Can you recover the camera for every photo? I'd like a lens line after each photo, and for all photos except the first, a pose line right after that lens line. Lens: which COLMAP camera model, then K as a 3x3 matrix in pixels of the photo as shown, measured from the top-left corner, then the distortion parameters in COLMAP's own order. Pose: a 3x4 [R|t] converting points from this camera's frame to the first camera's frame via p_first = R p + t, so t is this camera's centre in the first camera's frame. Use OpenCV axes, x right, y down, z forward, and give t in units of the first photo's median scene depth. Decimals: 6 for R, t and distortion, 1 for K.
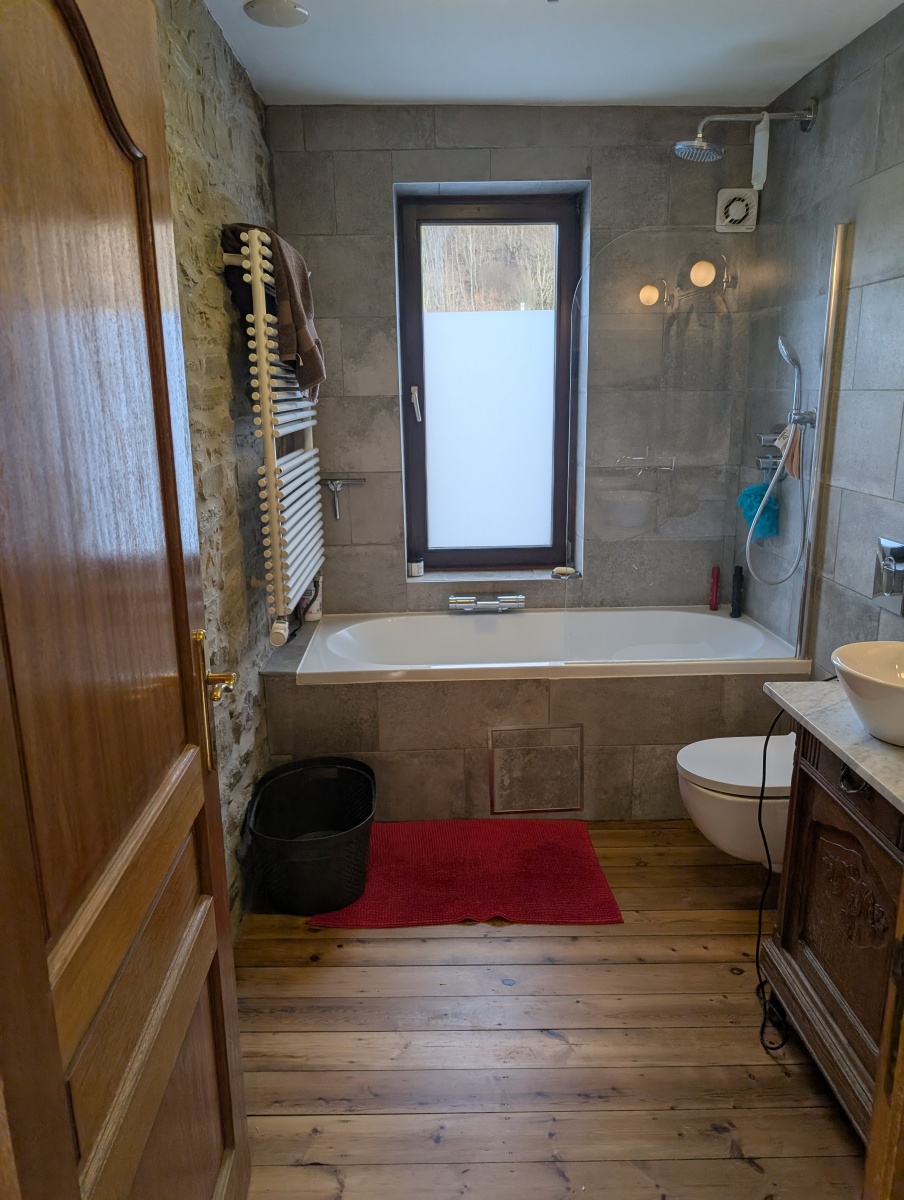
lens RADIAL K [[842.5, 0, 448.0], [0, 842.5, 607.8], [0, 0, 1]] dist [0.028381, -0.026109]
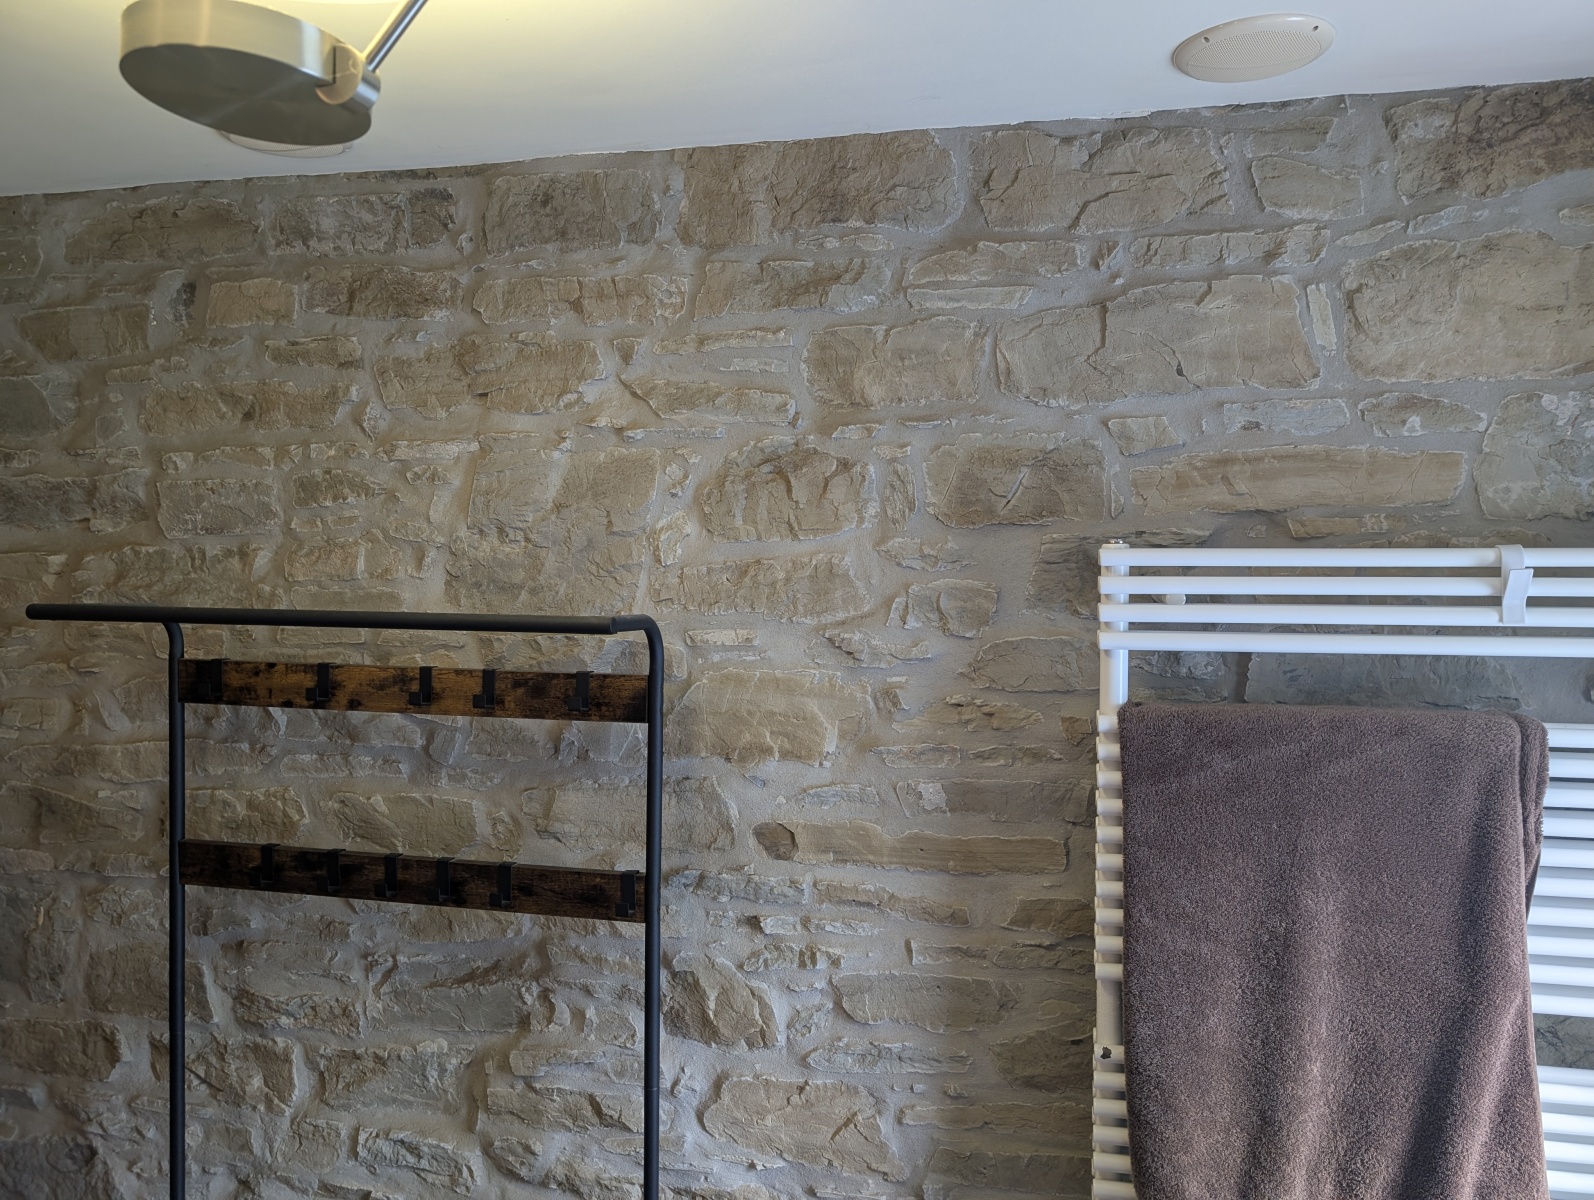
lens RADIAL K [[1119.1, 0, 794.0], [0, 1119.1, 612.9], [0, 0, 1]] dist [0.028381, -0.026109]
pose [[-0.220457, 0.052737, -0.973970, 0.308035], [-0.247164, 0.962927, 0.108085, -0.322309], [0.943562, 0.264558, -0.199249, 0.722199]]
